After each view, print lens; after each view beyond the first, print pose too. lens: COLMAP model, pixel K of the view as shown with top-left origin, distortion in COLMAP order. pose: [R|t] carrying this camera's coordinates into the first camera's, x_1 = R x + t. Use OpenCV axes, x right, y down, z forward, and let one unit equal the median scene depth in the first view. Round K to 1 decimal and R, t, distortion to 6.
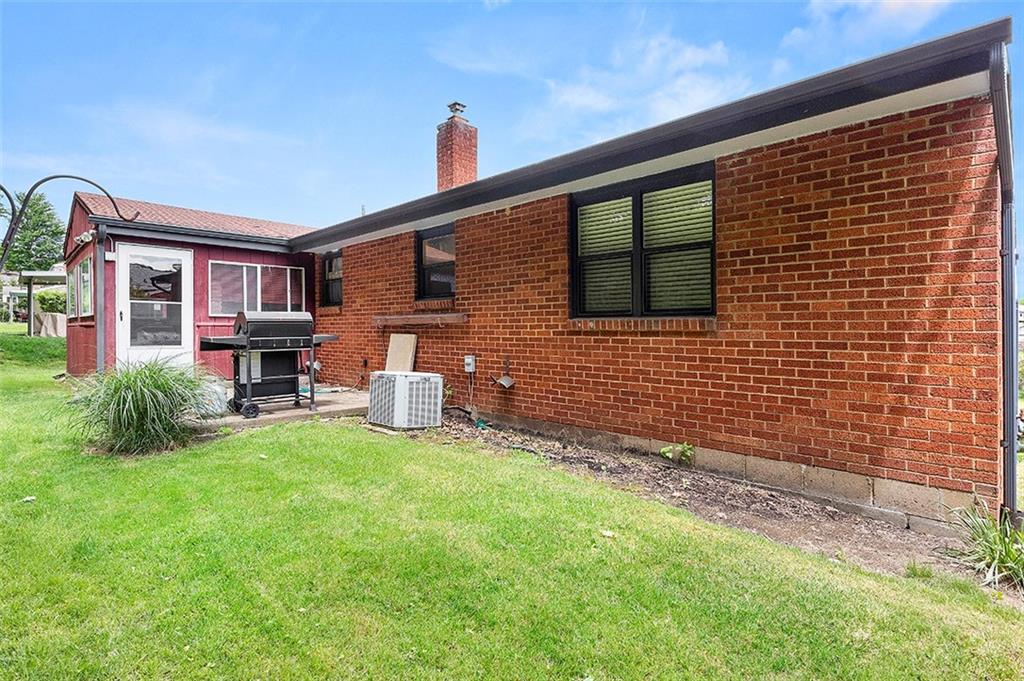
lens RADIAL K [[514.6, 0, 513.8], [0, 514.6, 326.2], [0, 0, 1]] dist [-0.005468, 0.000846]
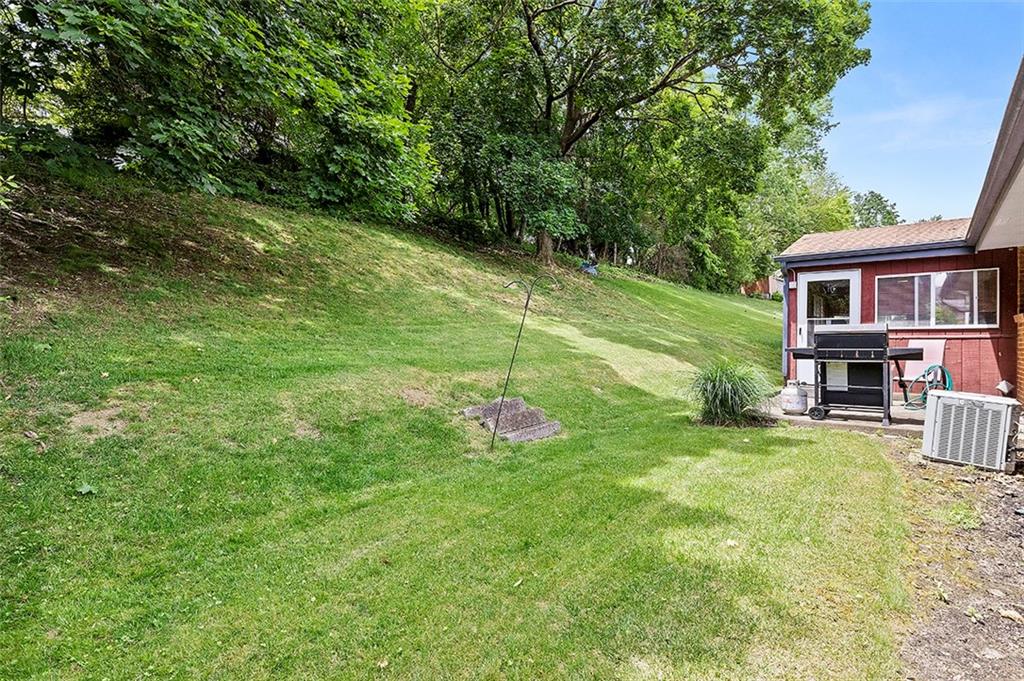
lens RADIAL K [[514.6, 0, 513.8], [0, 514.6, 326.2], [0, 0, 1]] dist [-0.005468, 0.000846]
pose [[0.086157, -0.027605, -0.995899, 0.446404], [0.003885, 0.999618, -0.027372, 0.000935], [0.996274, -0.001511, 0.086232, 0.183661]]
